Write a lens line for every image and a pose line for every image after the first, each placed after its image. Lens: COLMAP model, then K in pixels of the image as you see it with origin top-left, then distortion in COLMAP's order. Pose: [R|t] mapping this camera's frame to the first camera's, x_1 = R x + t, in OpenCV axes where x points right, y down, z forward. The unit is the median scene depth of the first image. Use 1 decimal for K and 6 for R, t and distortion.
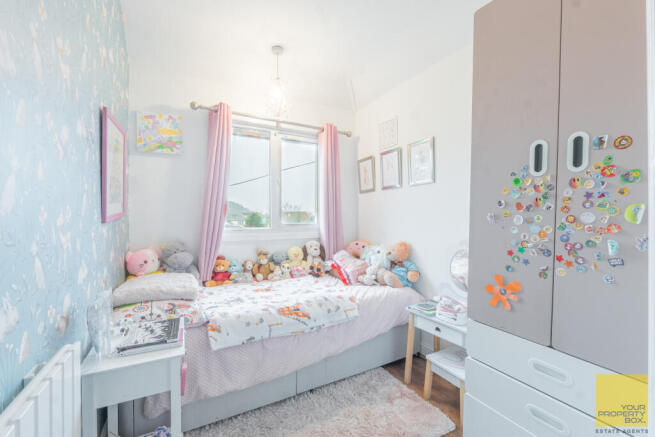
lens RADIAL K [[275.9, 0, 329.6], [0, 275.9, 217.4], [0, 0, 1]] dist [-0.002865, -0.000408]
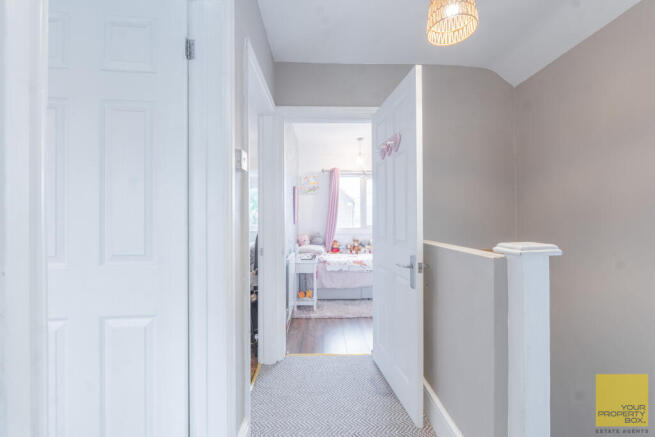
lens RADIAL K [[275.9, 0, 326.9], [0, 275.9, 218.9], [0, 0, 1]] dist [-0.002865, -0.000408]
pose [[0.885687, -0.004247, -0.464264, 0.550418], [0.002263, 0.999986, -0.004832, -0.011847], [0.464278, 0.003229, 0.885684, -0.927227]]
